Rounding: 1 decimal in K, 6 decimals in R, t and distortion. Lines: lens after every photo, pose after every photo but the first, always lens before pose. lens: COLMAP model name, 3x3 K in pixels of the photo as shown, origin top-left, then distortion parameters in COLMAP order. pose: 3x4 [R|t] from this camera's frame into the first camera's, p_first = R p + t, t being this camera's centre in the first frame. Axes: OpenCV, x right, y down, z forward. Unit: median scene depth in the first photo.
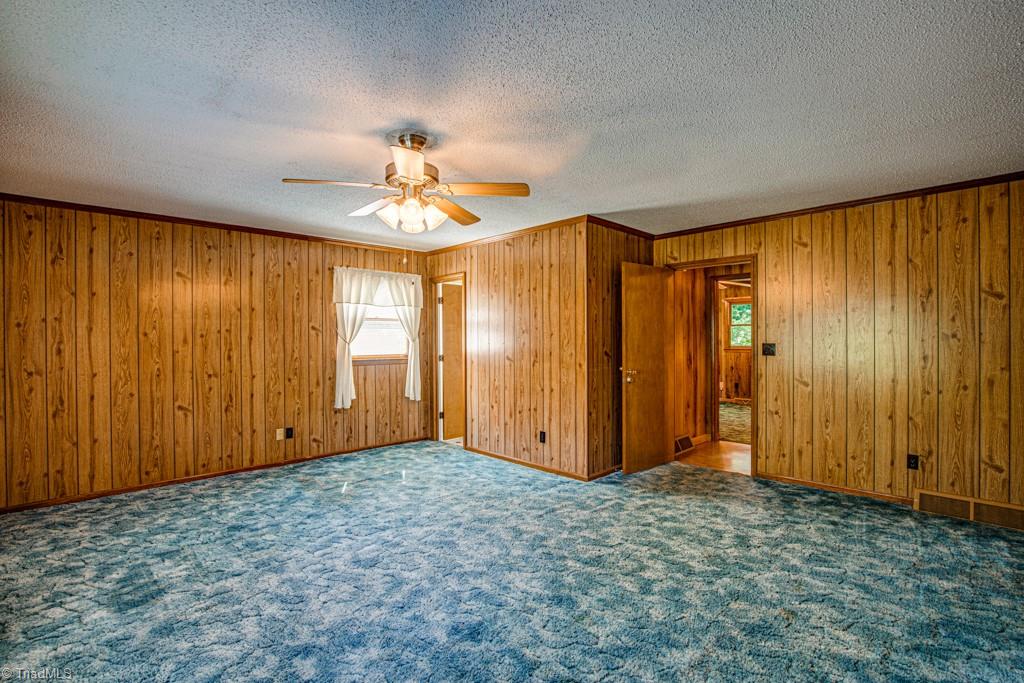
lens RADIAL K [[467.2, 0, 520.7], [0, 467.2, 339.1], [0, 0, 1]] dist [-0.028901, 0.001794]
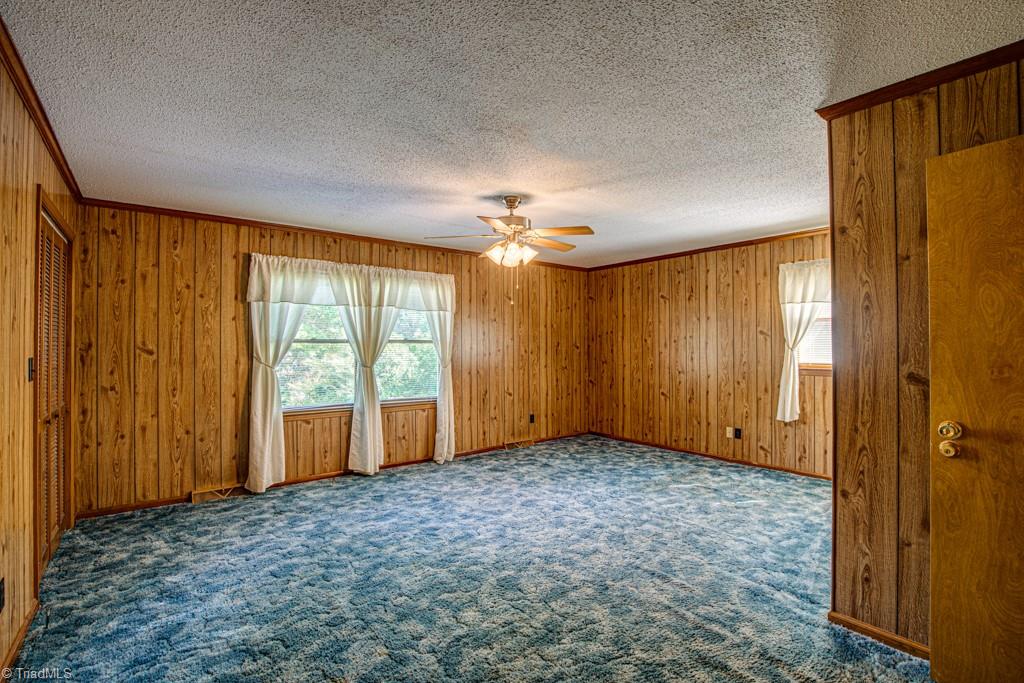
lens RADIAL K [[467.2, 0, 515.2], [0, 467.2, 340.0], [0, 0, 1]] dist [-0.028901, 0.001794]
pose [[-0.107695, -0.005053, -0.994171, 0.703514], [0.002130, 0.999984, -0.005313, -0.004989], [0.994182, -0.002689, -0.107683, 0.722718]]
